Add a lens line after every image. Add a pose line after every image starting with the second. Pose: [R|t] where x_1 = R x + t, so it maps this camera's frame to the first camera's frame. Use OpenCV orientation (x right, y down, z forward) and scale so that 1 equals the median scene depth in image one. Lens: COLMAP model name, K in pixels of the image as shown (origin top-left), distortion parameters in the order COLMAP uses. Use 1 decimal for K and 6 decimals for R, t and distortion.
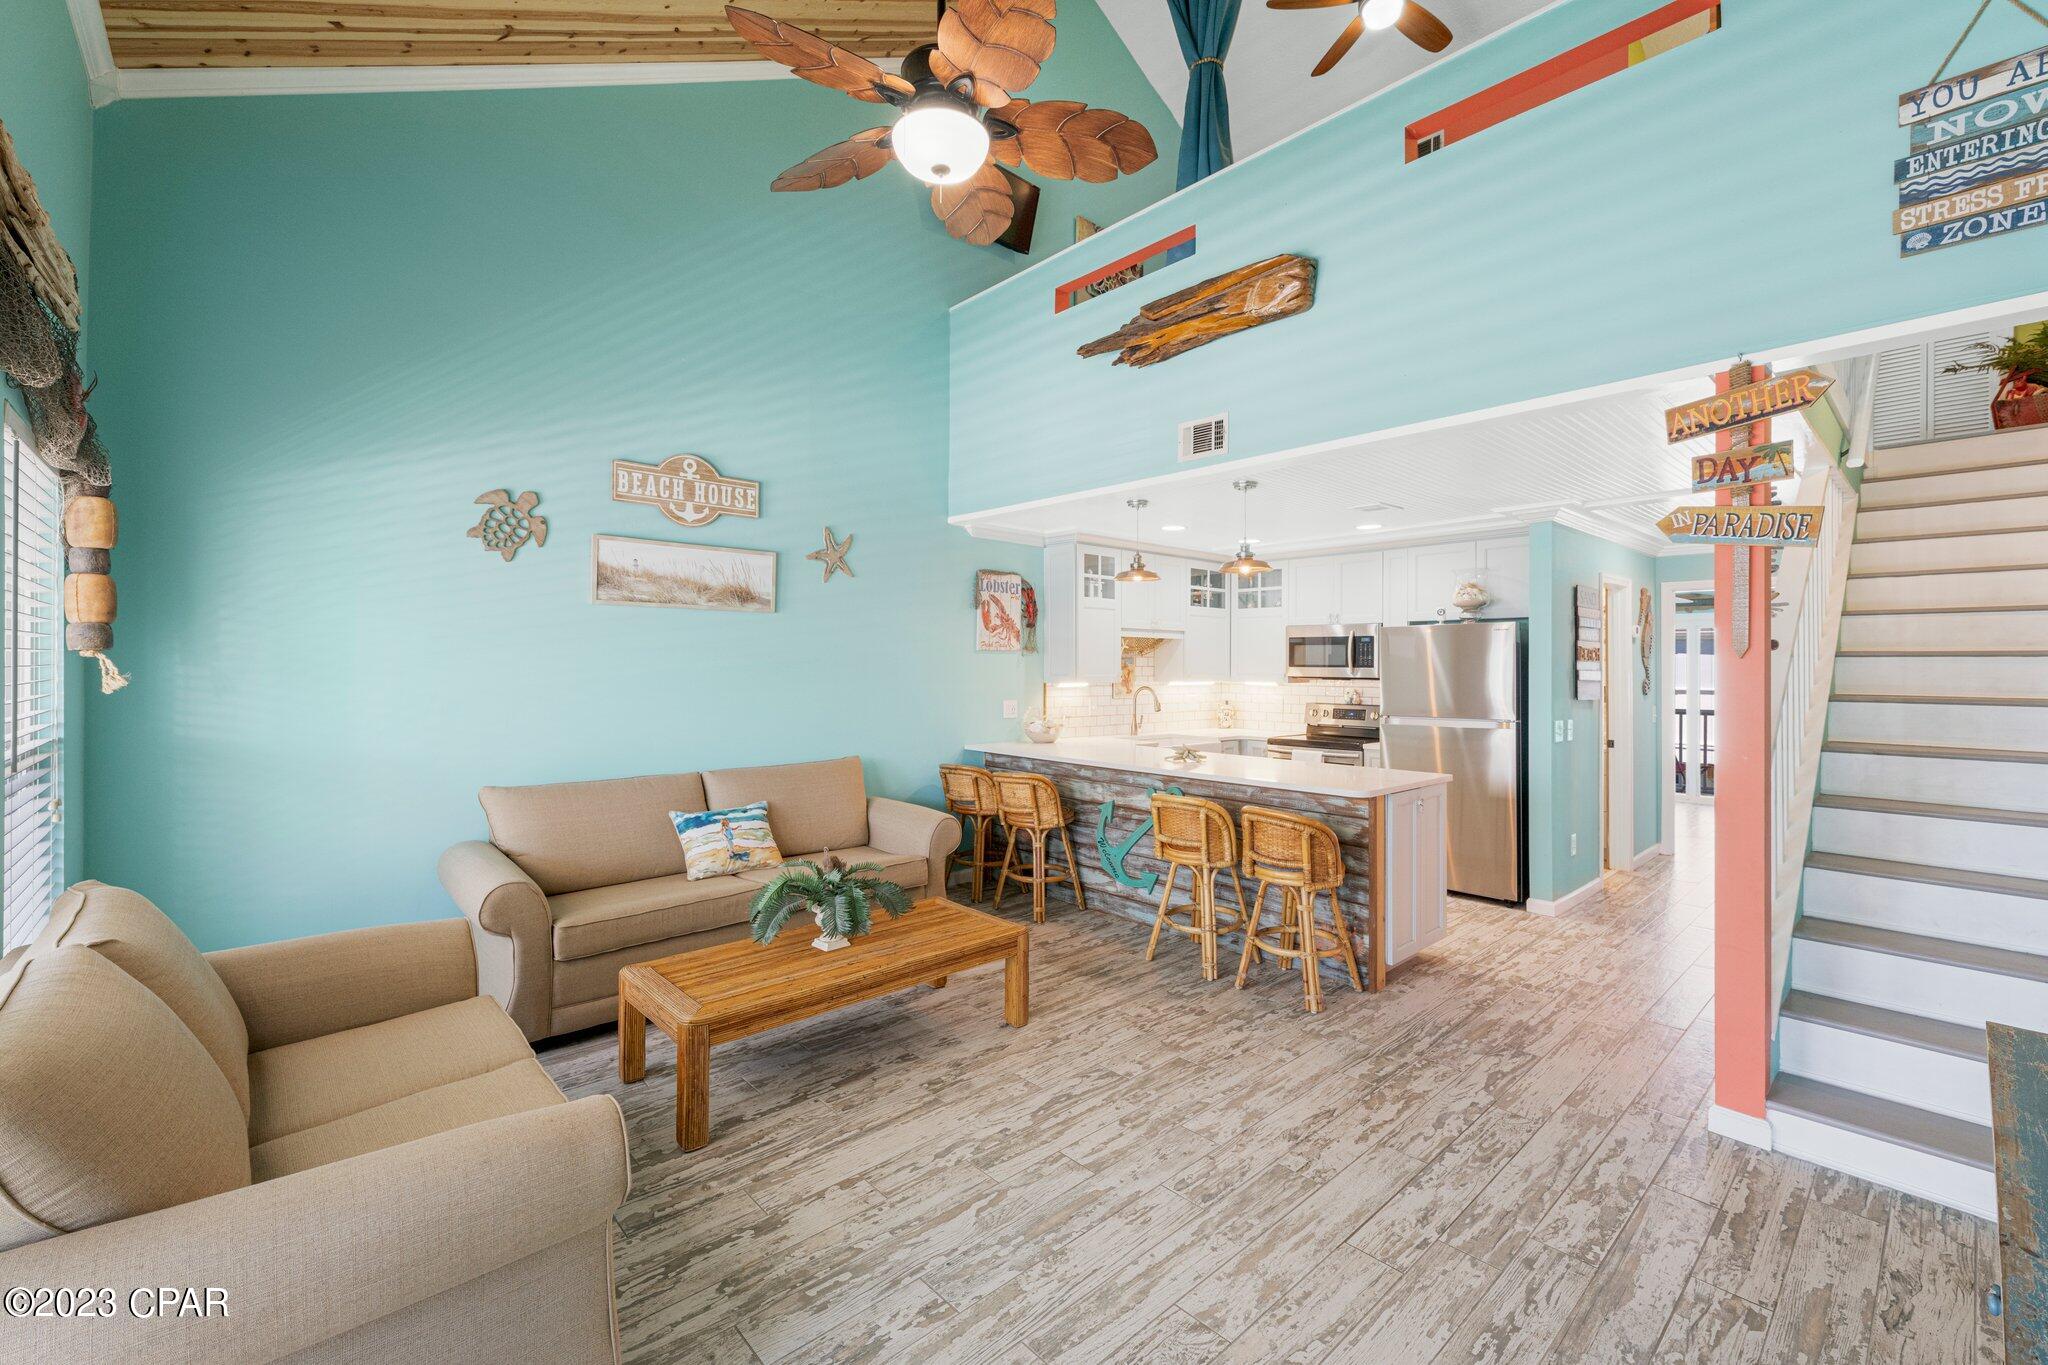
lens RADIAL K [[858.4, 0, 1019.7], [0, 858.4, 661.2], [0, 0, 1]] dist [-0.000746, -0.000903]
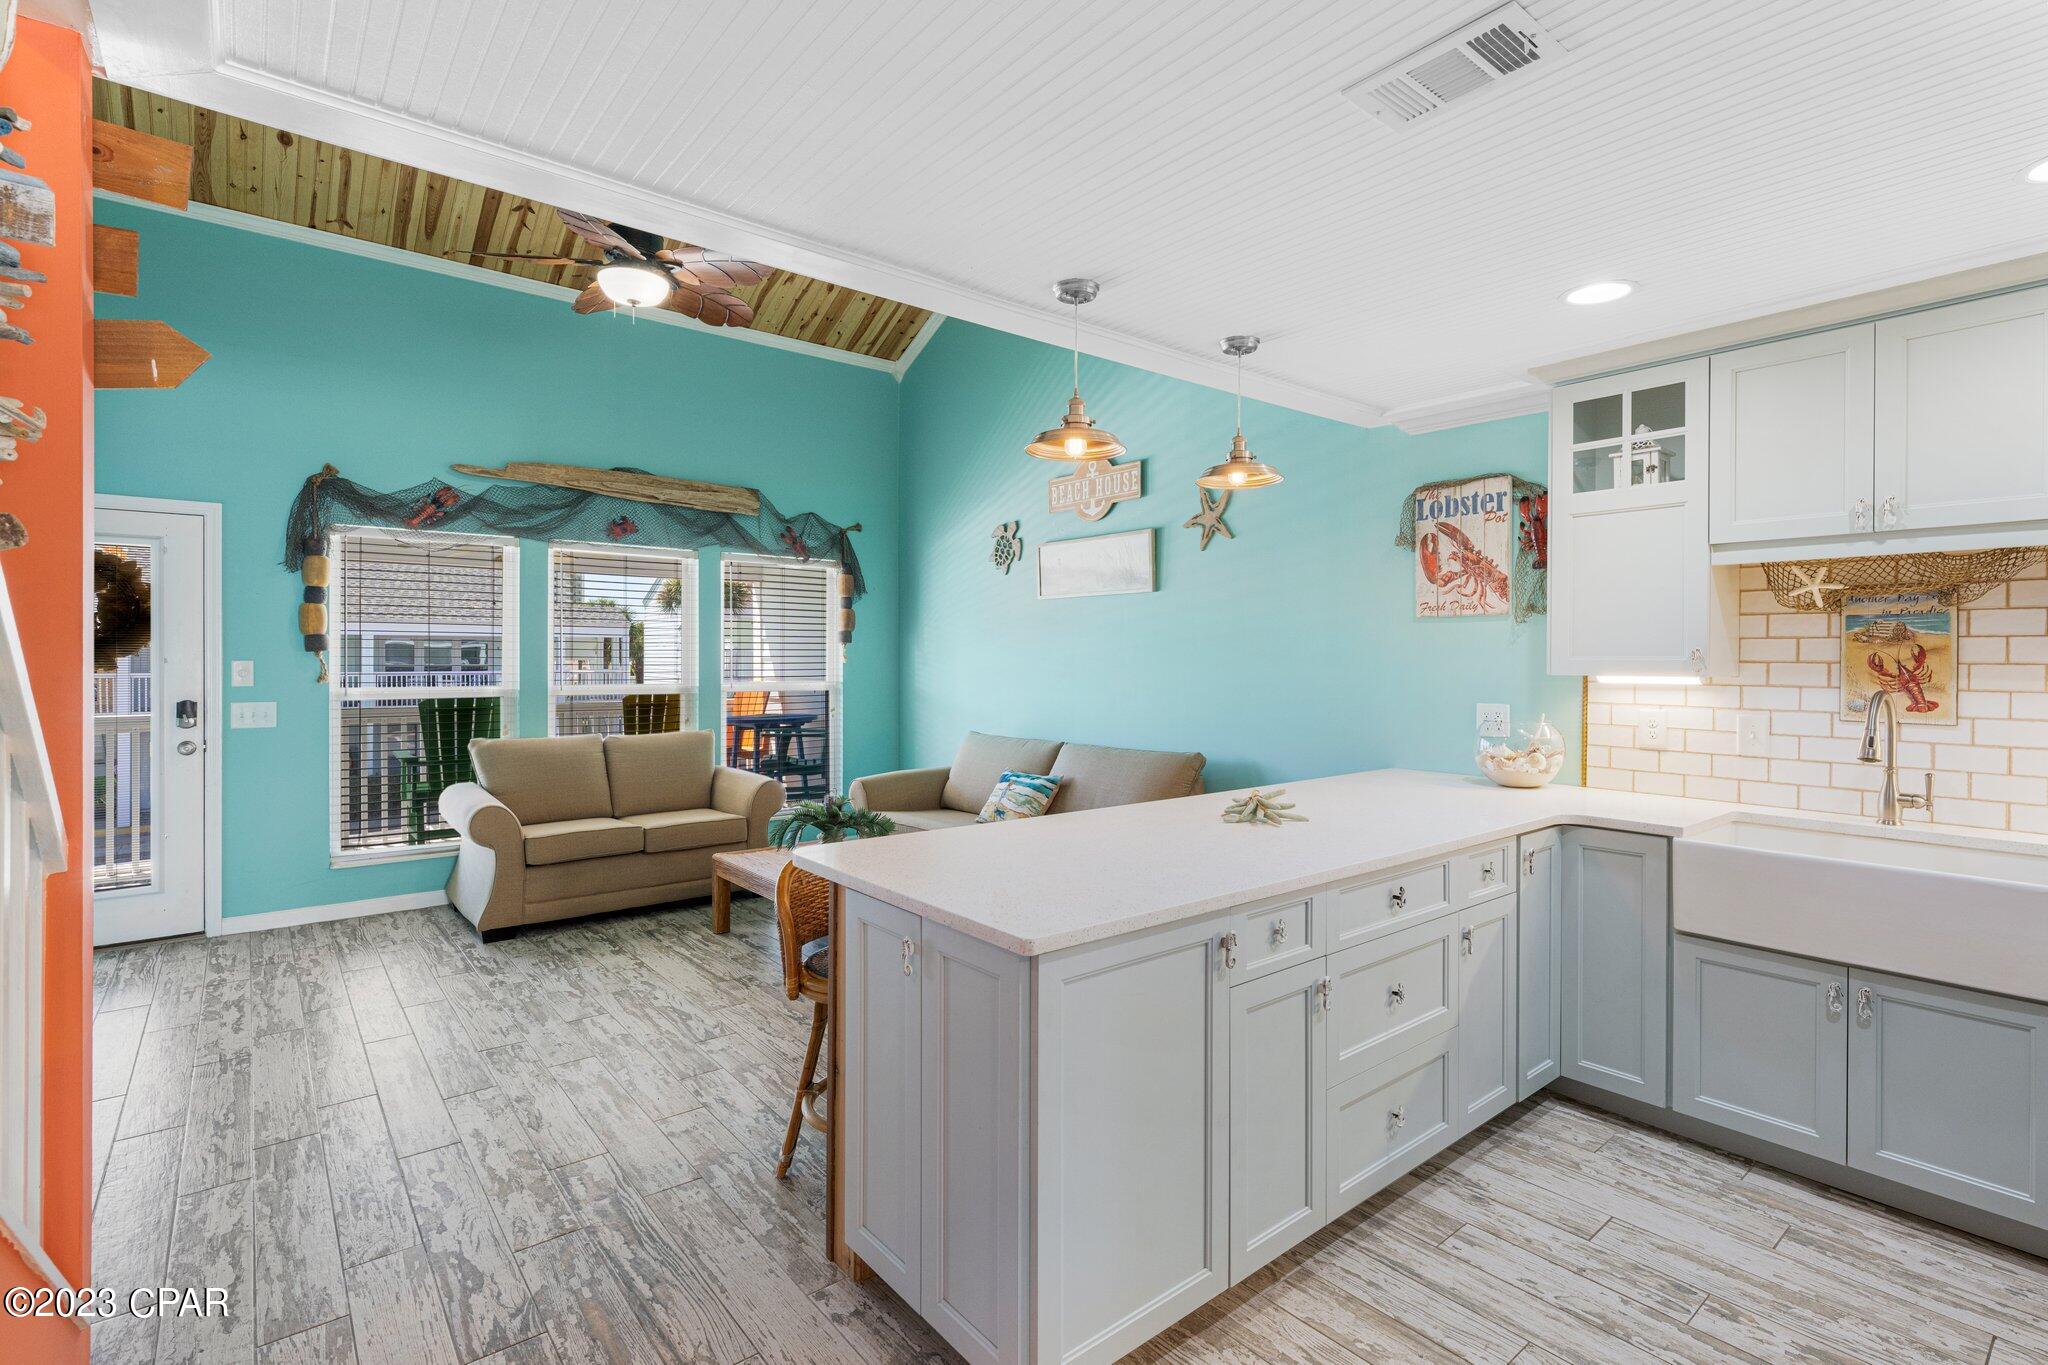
lens RADIAL K [[947.0, 0, 1026.8], [0, 947.0, 660.3], [0, 0, 1]] dist [-0.000718, -0.000949]
pose [[-0.045307, -0.003480, -0.998967, 0.909246], [0.002100, 0.999991, -0.003579, 0.027893], [0.998971, -0.002260, -0.045299, 1.065453]]
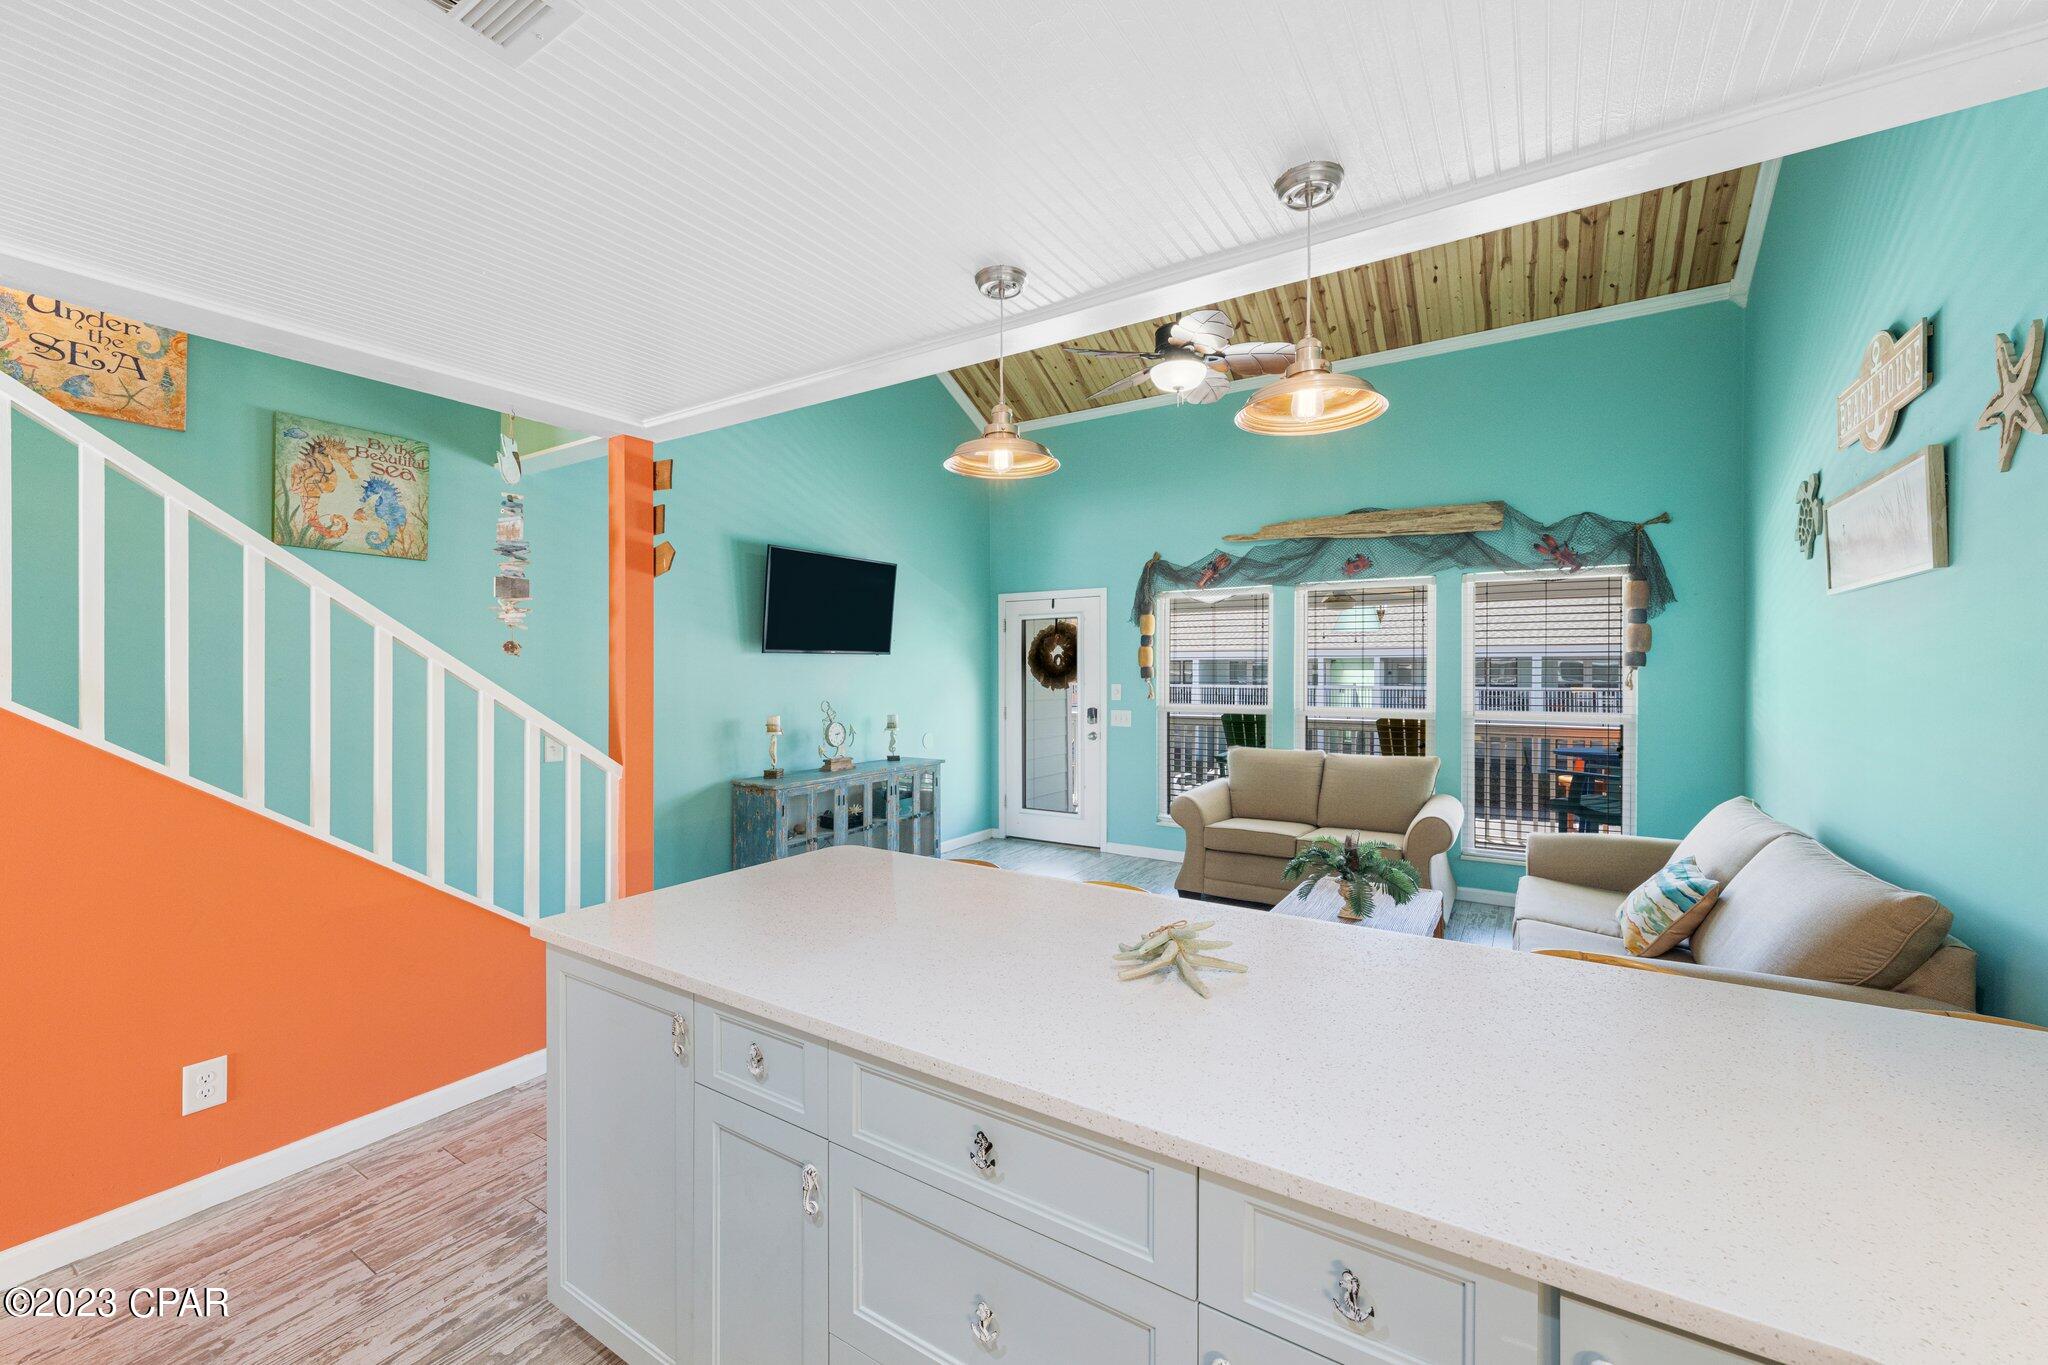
lens RADIAL K [[807.0, 0, 1033.3], [0, 807.0, 676.7], [0, 0, 1]] dist [-0.000189, -0.000798]
pose [[-0.960880, -0.003873, -0.276937, 0.393438], [-0.003924, 0.999992, -0.000371, 0.009320], [0.276937, 0.000731, -0.960888, 1.524852]]
